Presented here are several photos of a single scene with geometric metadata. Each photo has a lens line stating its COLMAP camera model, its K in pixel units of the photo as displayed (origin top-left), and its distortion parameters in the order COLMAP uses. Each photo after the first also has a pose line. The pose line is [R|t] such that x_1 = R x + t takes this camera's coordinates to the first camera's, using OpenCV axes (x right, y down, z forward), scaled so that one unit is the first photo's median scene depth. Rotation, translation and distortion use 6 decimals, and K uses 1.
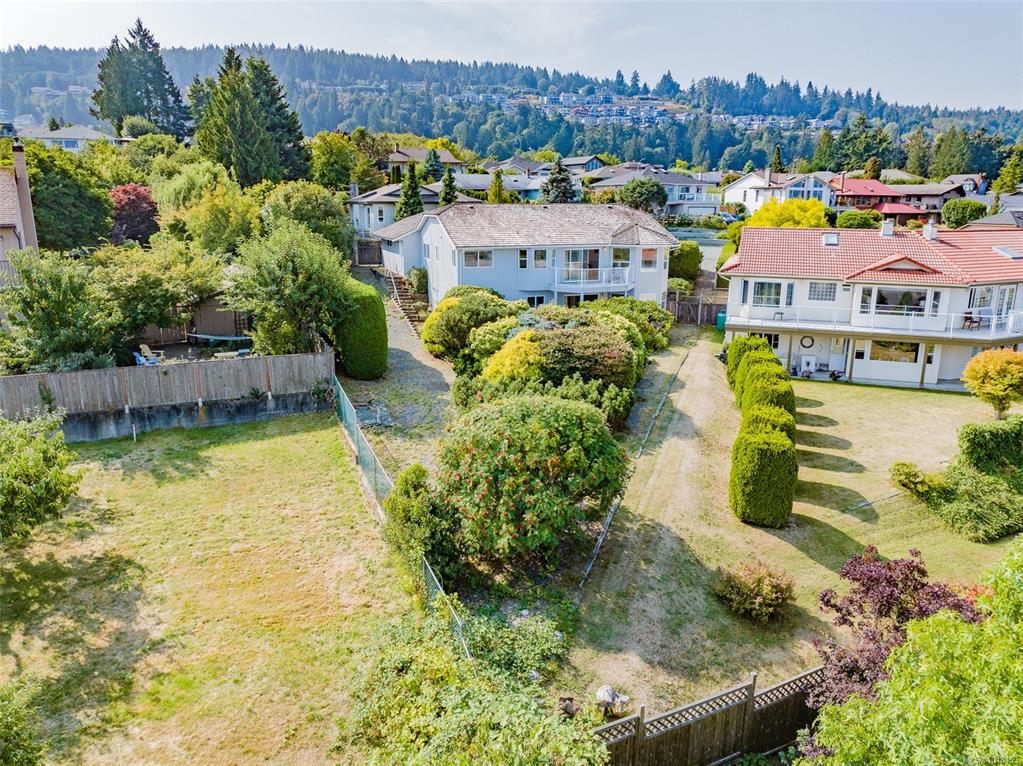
lens RADIAL K [[710.7, 0, 511.5], [0, 710.7, 383.0], [0, 0, 1]] dist [-0.032277, 0.003217]
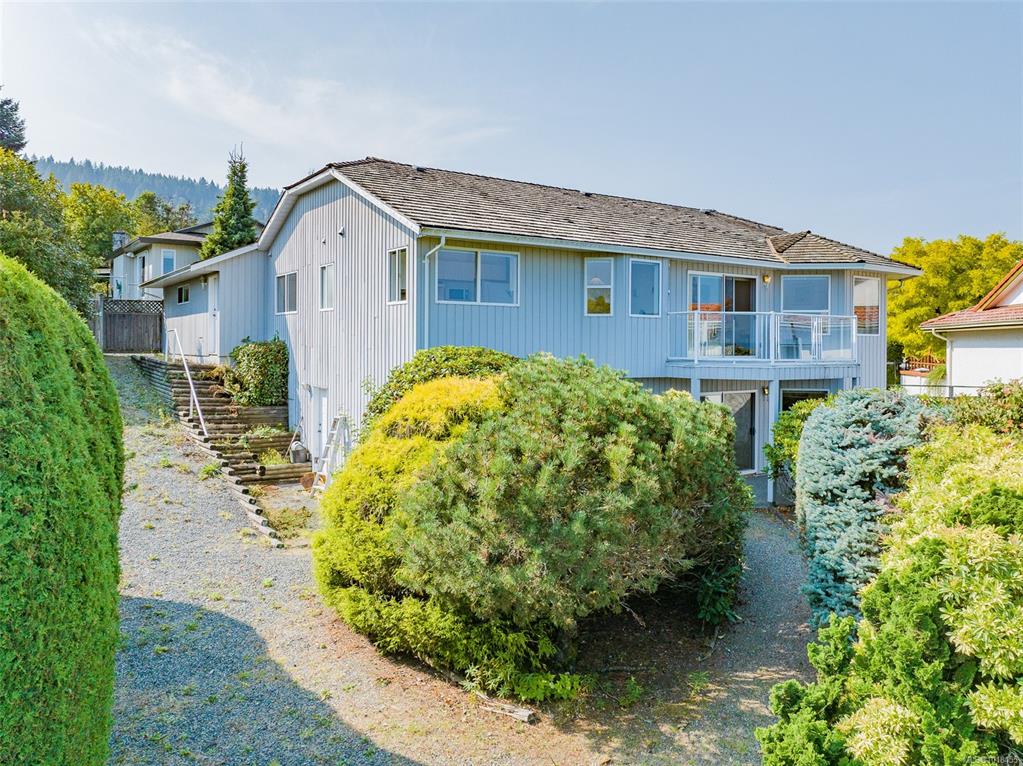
lens RADIAL K [[710.7, 0, 511.5], [0, 710.7, 383.0], [0, 0, 1]] dist [-0.032277, 0.003217]
pose [[0.967060, -0.008326, 0.254413, -0.098681], [0.061565, 0.977443, -0.202027, -0.055543], [-0.246992, 0.211035, 0.945758, 0.619451]]
